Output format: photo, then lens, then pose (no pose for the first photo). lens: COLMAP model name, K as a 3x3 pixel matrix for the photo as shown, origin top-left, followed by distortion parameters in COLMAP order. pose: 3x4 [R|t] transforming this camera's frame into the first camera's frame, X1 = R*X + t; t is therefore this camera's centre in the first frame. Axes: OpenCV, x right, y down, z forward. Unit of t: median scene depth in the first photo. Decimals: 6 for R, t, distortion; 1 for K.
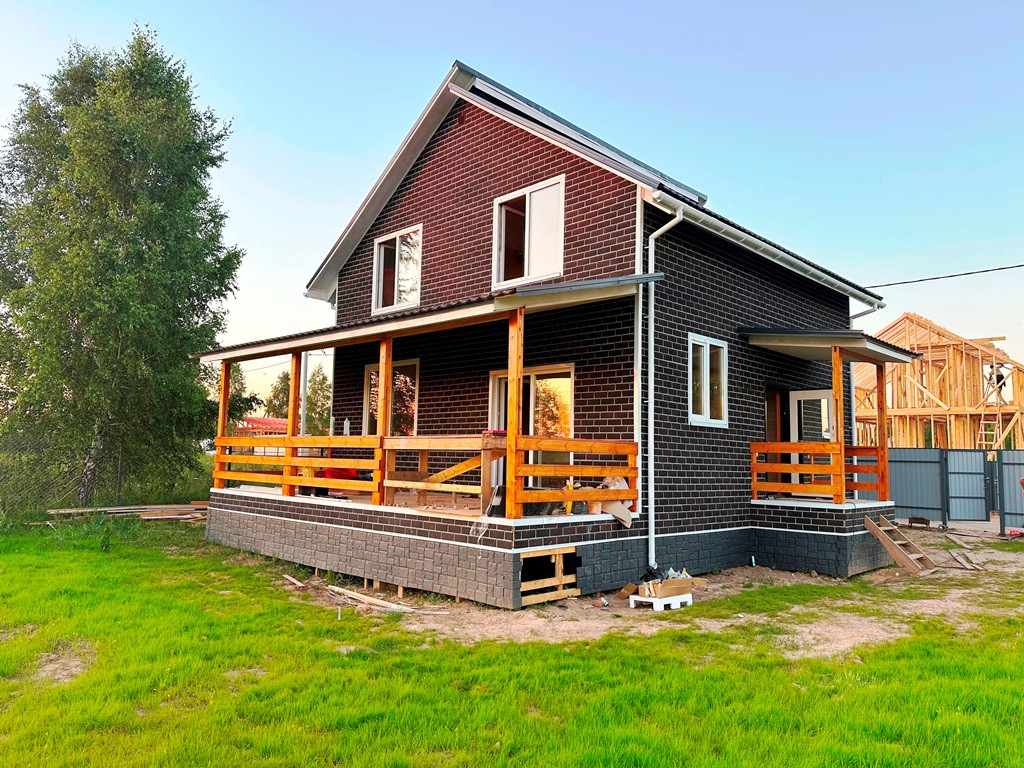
lens RADIAL K [[717.3, 0, 504.0], [0, 717.3, 383.5], [0, 0, 1]] dist [0.041248, -0.008363]
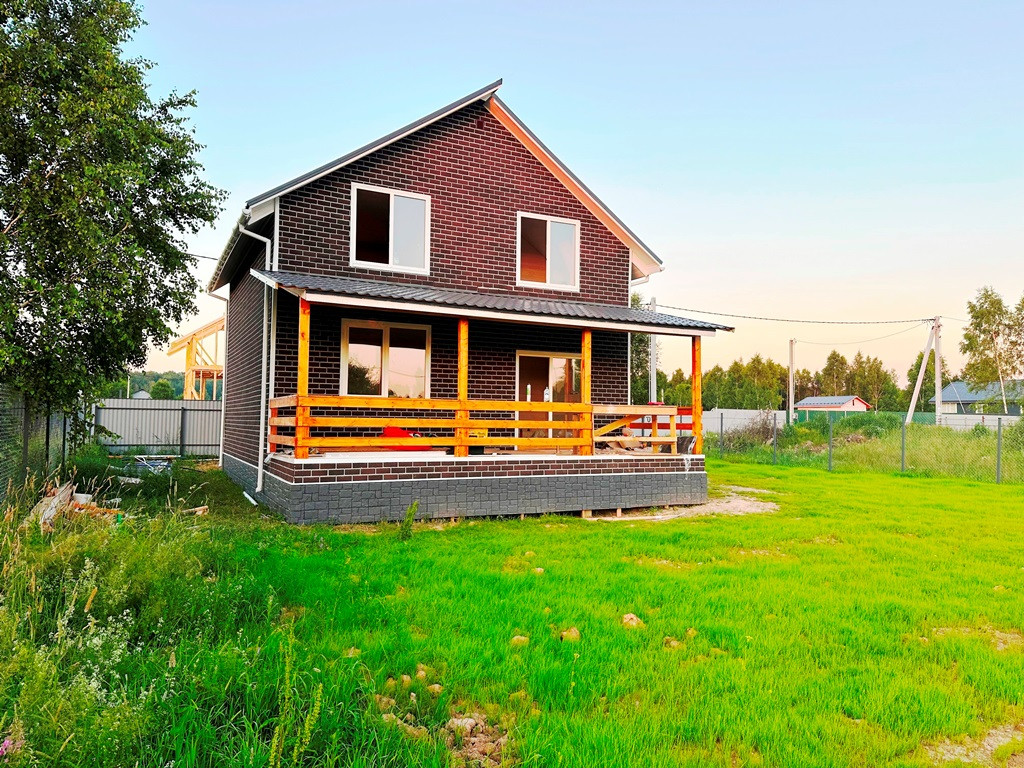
lens RADIAL K [[717.3, 0, 512.2], [0, 717.3, 382.5], [0, 0, 1]] dist [0.041248, -0.008363]
pose [[0.310300, 0.030652, 0.950145, -1.300464], [-0.109385, 0.993993, 0.003656, 0.039763], [-0.944325, -0.105066, 0.311788, 0.637265]]
